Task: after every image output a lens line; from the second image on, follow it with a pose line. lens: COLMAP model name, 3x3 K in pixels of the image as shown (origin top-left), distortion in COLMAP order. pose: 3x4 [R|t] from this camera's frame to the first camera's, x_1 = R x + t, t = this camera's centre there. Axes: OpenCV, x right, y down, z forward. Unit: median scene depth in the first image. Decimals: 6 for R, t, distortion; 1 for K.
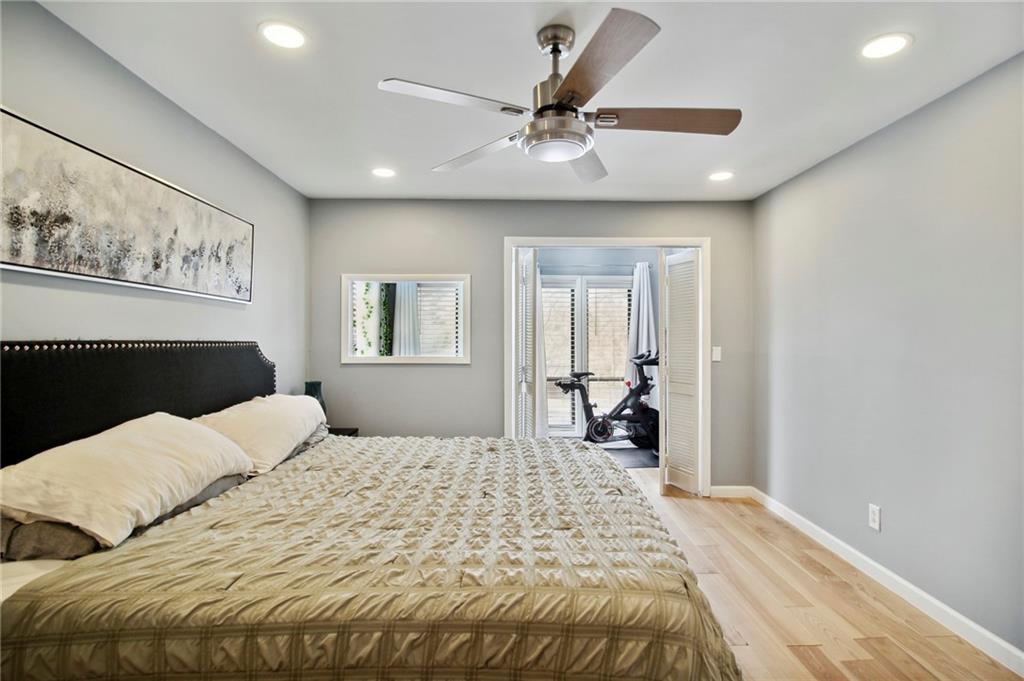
lens RADIAL K [[492.6, 0, 516.7], [0, 492.6, 346.4], [0, 0, 1]] dist [-0.008429, -0.001695]
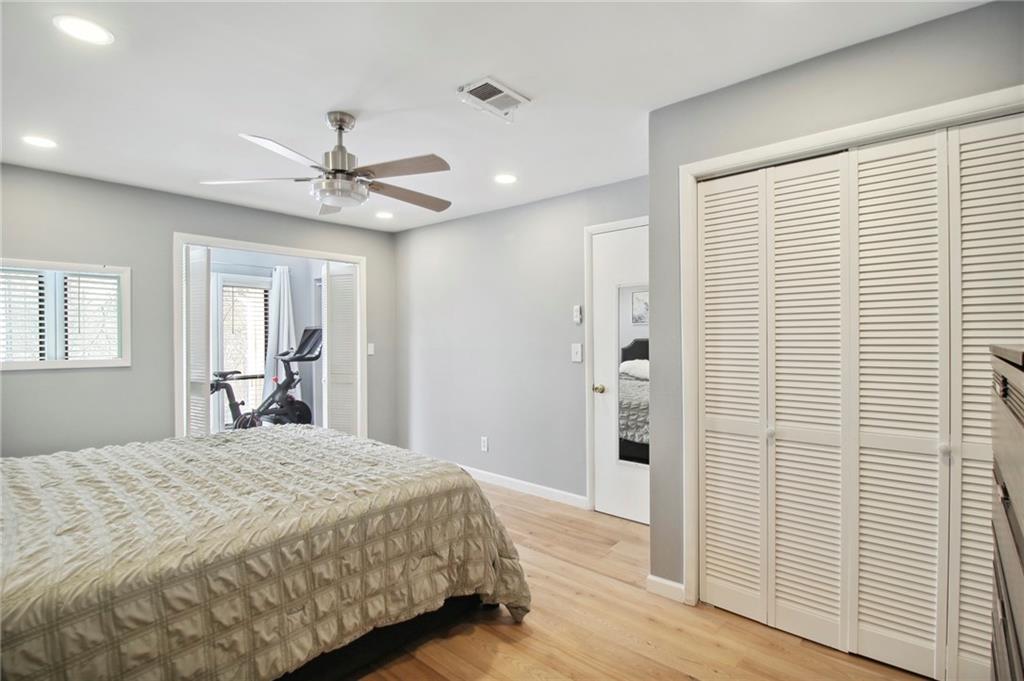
lens RADIAL K [[492.6, 0, 510.8], [0, 492.6, 337.0], [0, 0, 1]] dist [-0.008429, -0.001695]
pose [[0.673182, -0.004967, 0.739460, -0.598744], [0.015662, 0.999849, -0.007542, -0.000523], [-0.739311, 0.016658, 0.673158, -0.264230]]
